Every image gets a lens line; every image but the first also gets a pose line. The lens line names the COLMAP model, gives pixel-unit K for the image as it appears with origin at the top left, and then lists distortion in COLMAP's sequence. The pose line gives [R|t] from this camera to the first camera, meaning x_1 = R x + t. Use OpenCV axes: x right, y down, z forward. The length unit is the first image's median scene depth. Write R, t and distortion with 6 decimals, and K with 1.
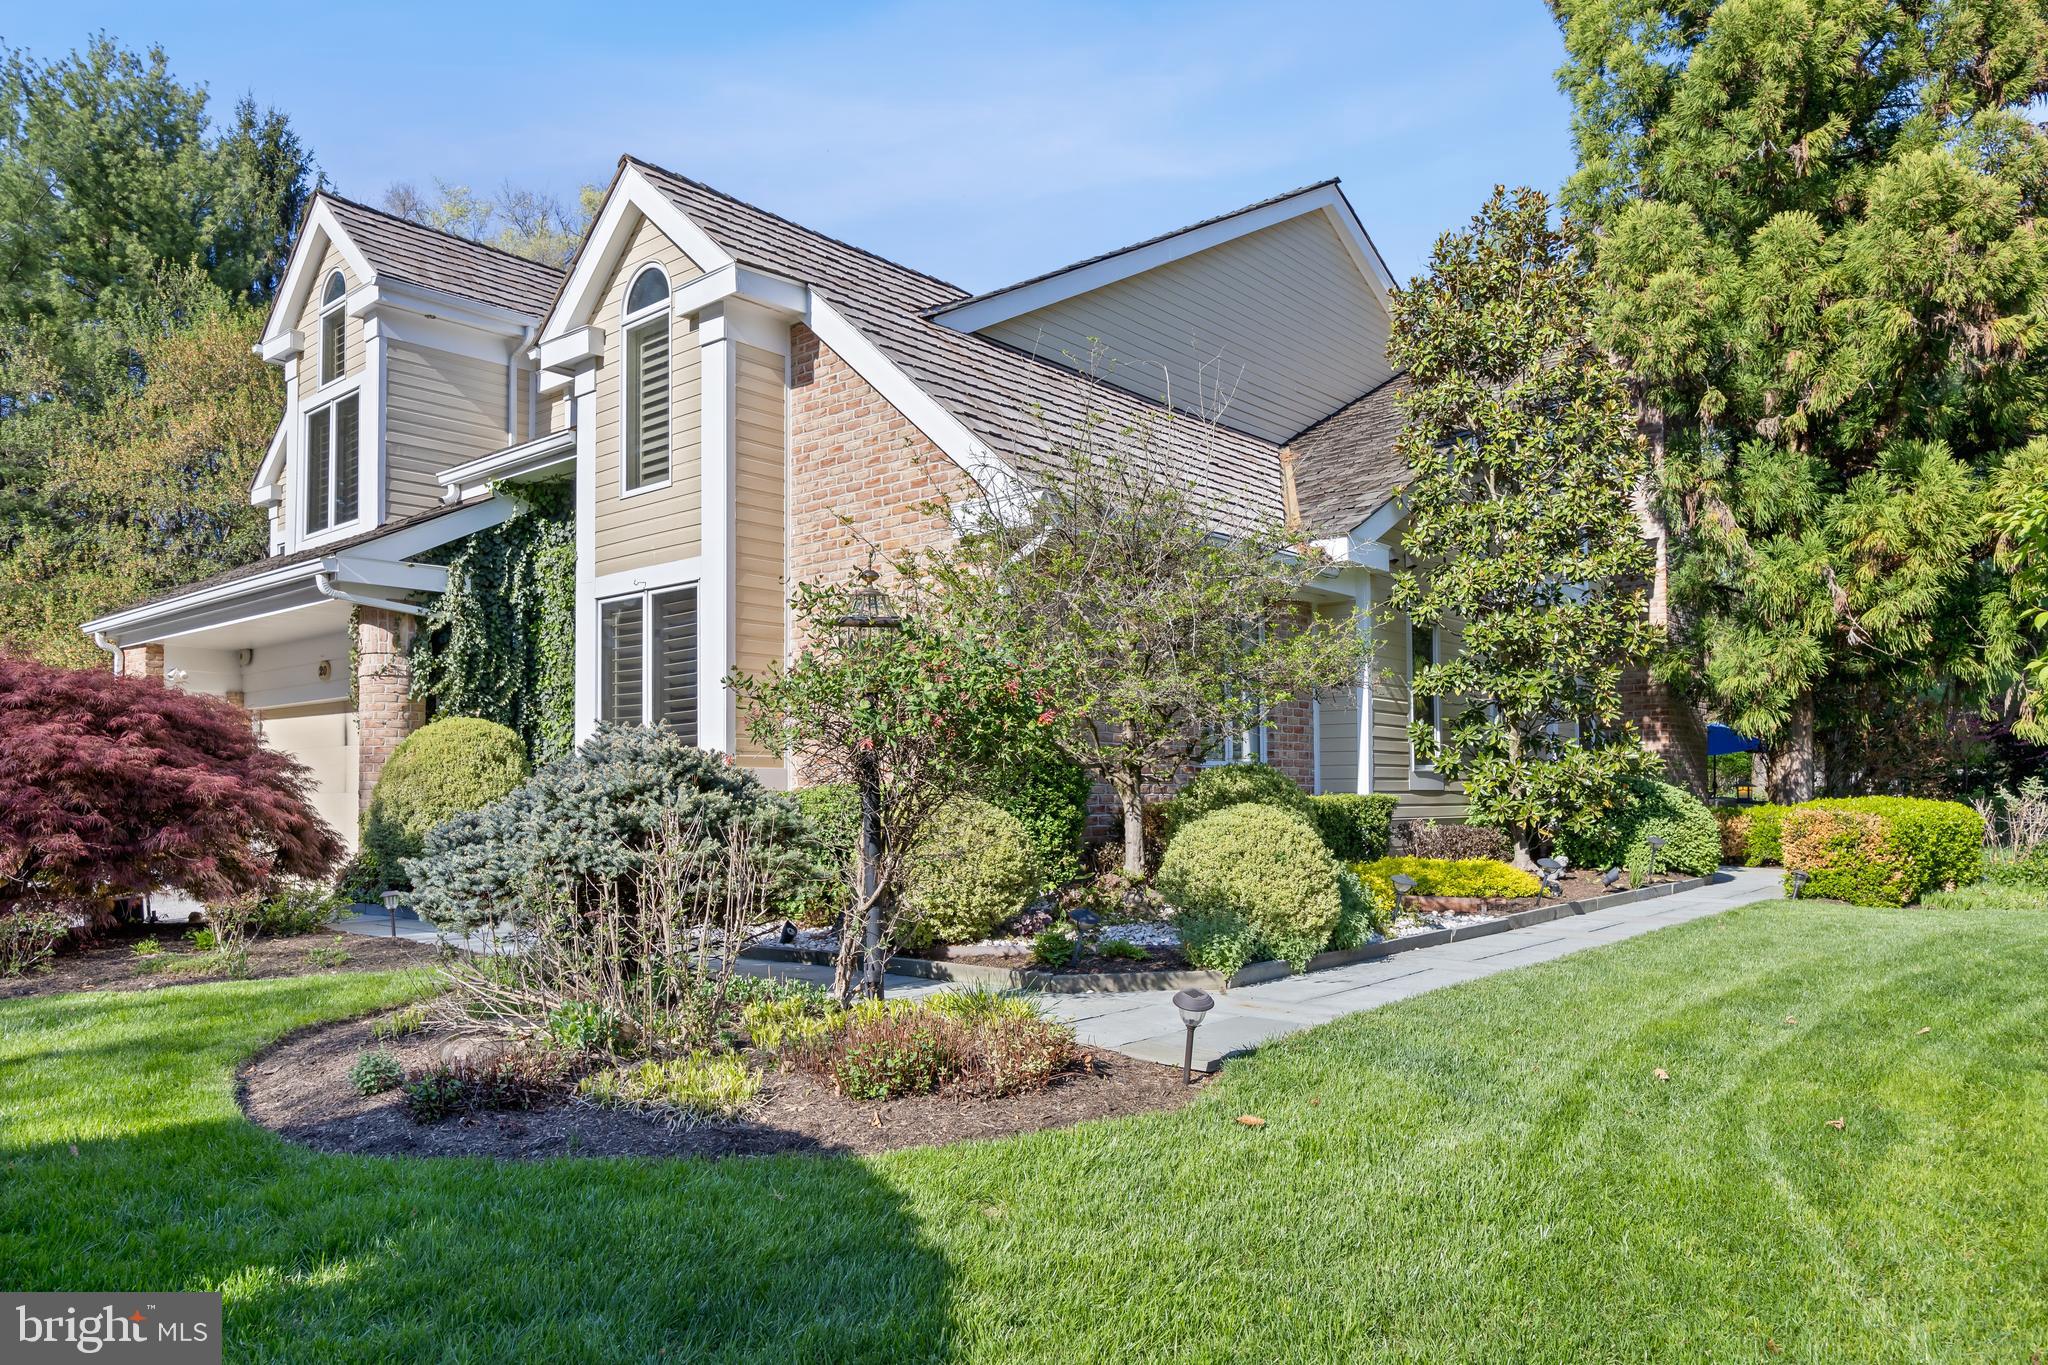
lens RADIAL K [[1397.3, 0, 1021.8], [0, 1397.3, 683.9], [0, 0, 1]] dist [0.002509, -0.000646]
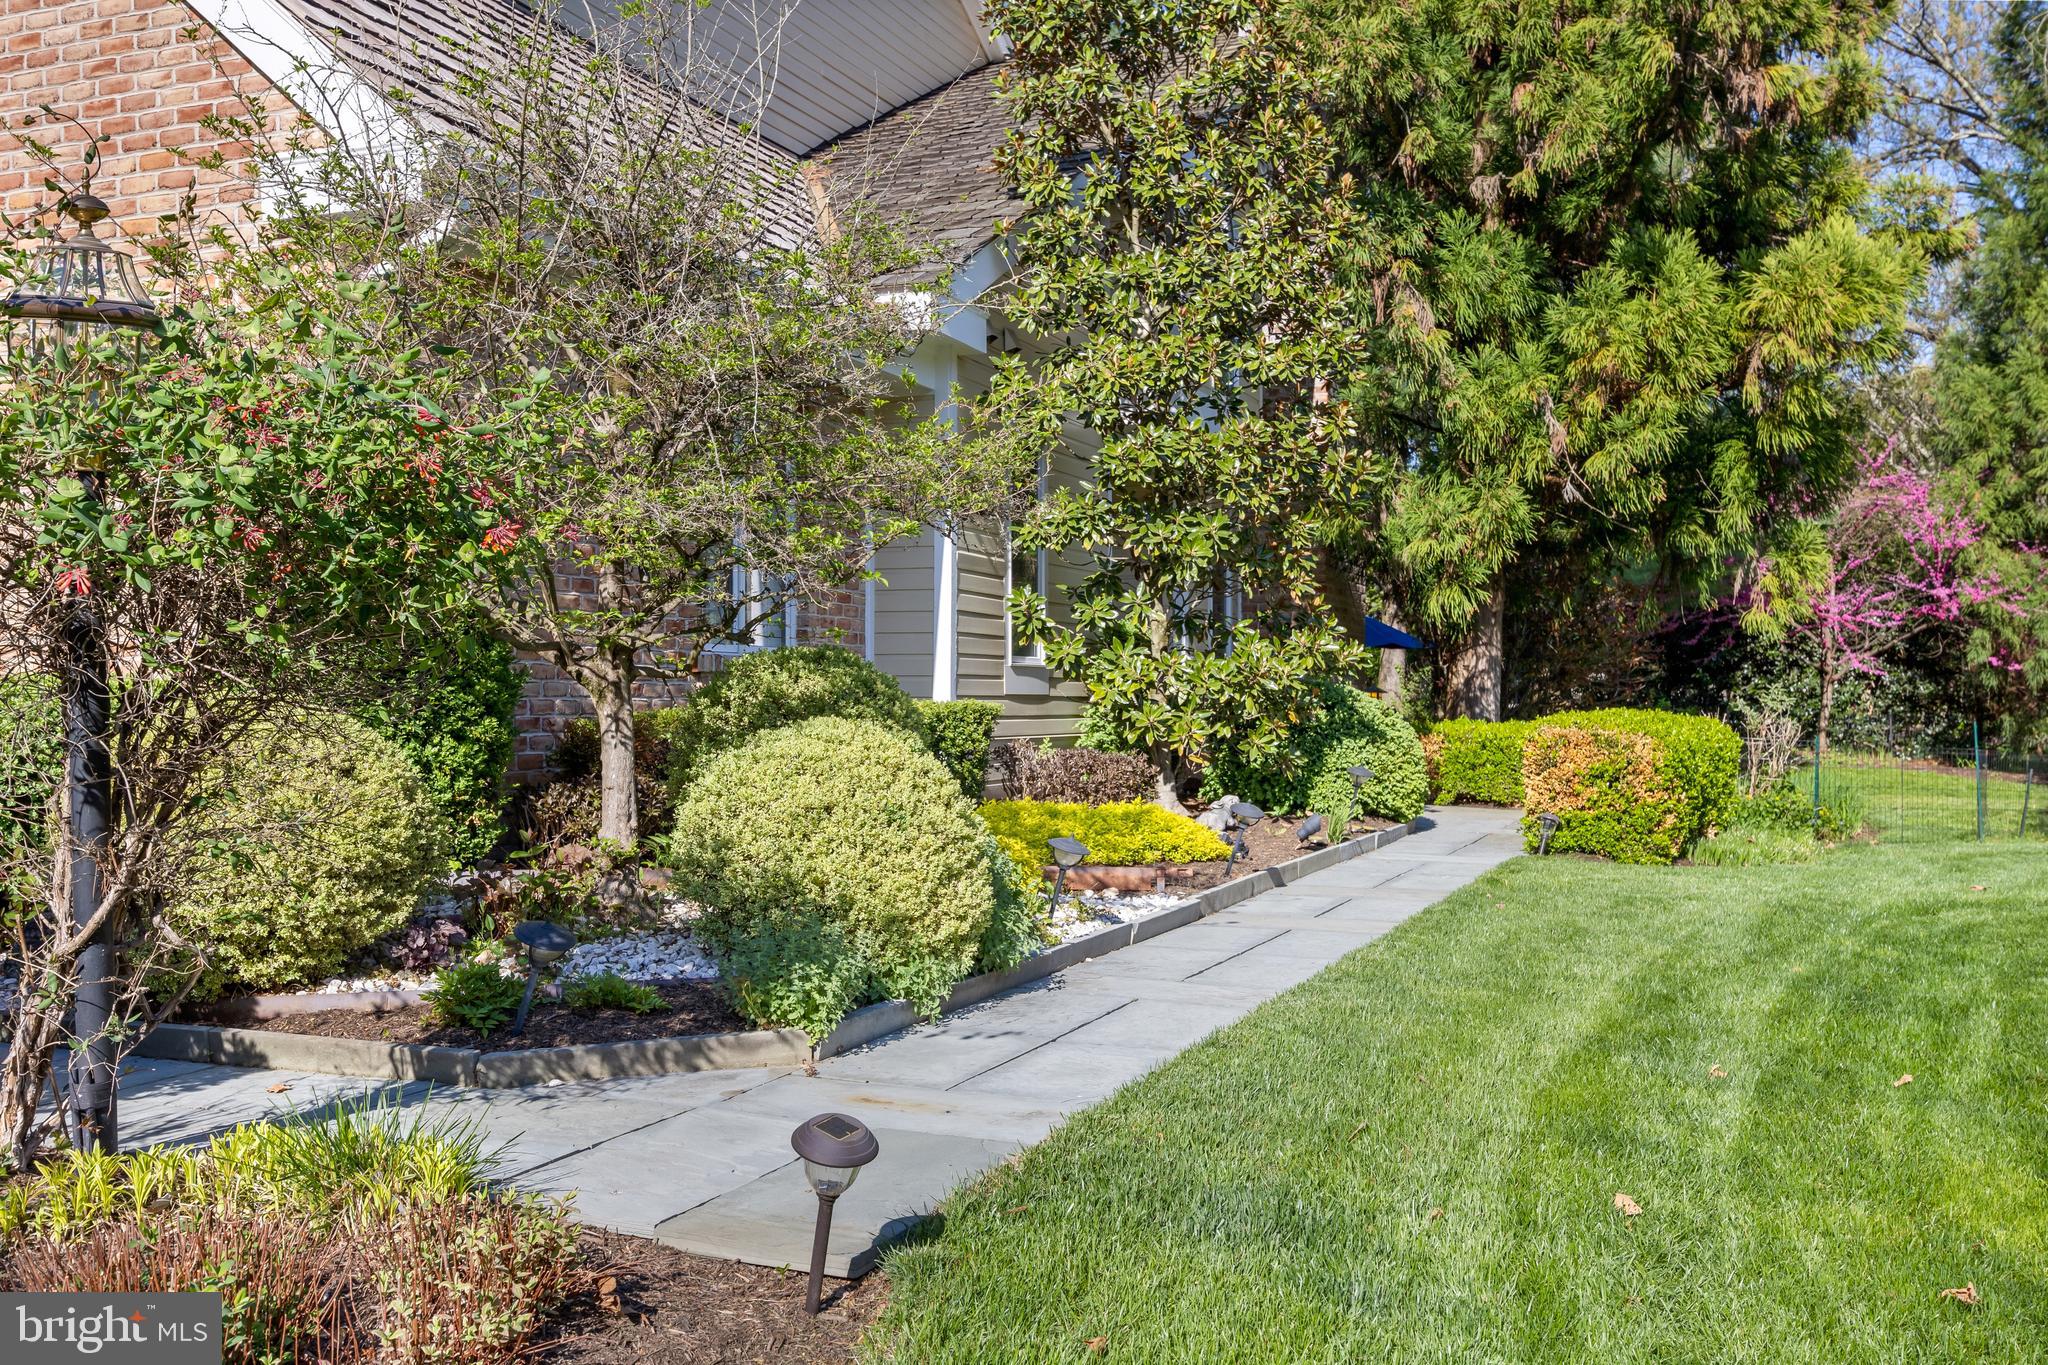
lens RADIAL K [[1983.0, 0, 1023.0], [0, 1983.0, 681.1], [0, 0, 1]] dist [-0.001291, 0.000000]
pose [[0.946499, 0.011075, 0.322518, -0.014473], [-0.033951, 0.997282, 0.065390, 0.010945], [-0.320917, -0.072842, 0.944302, 0.151934]]
